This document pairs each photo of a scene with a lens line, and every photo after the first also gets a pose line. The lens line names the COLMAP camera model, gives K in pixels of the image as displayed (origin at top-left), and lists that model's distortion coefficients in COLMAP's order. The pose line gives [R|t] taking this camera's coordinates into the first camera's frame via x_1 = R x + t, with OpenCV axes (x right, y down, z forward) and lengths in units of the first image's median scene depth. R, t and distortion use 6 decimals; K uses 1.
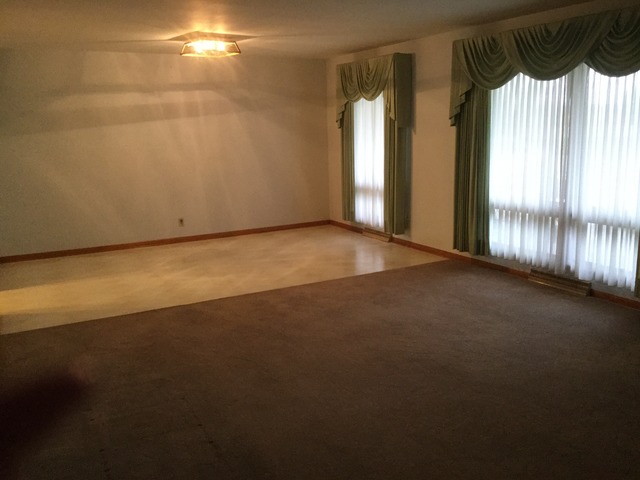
lens RADIAL K [[575.5, 0, 317.4], [0, 575.5, 240.5], [0, 0, 1]] dist [0.097997, -0.159428]
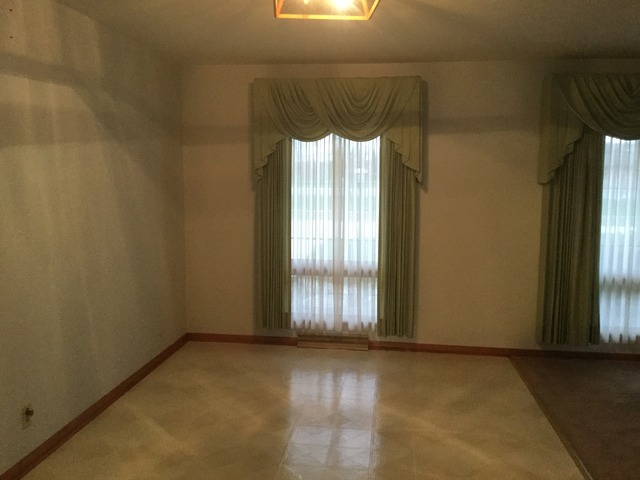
lens RADIAL K [[575.5, 0, 323.4], [0, 575.5, 238.4], [0, 0, 1]] dist [0.097997, -0.159428]
pose [[0.579540, -0.052861, 0.813228, -0.444660], [0.137986, 0.989851, -0.033993, -0.110450], [-0.803177, 0.131914, 0.580952, 0.634235]]
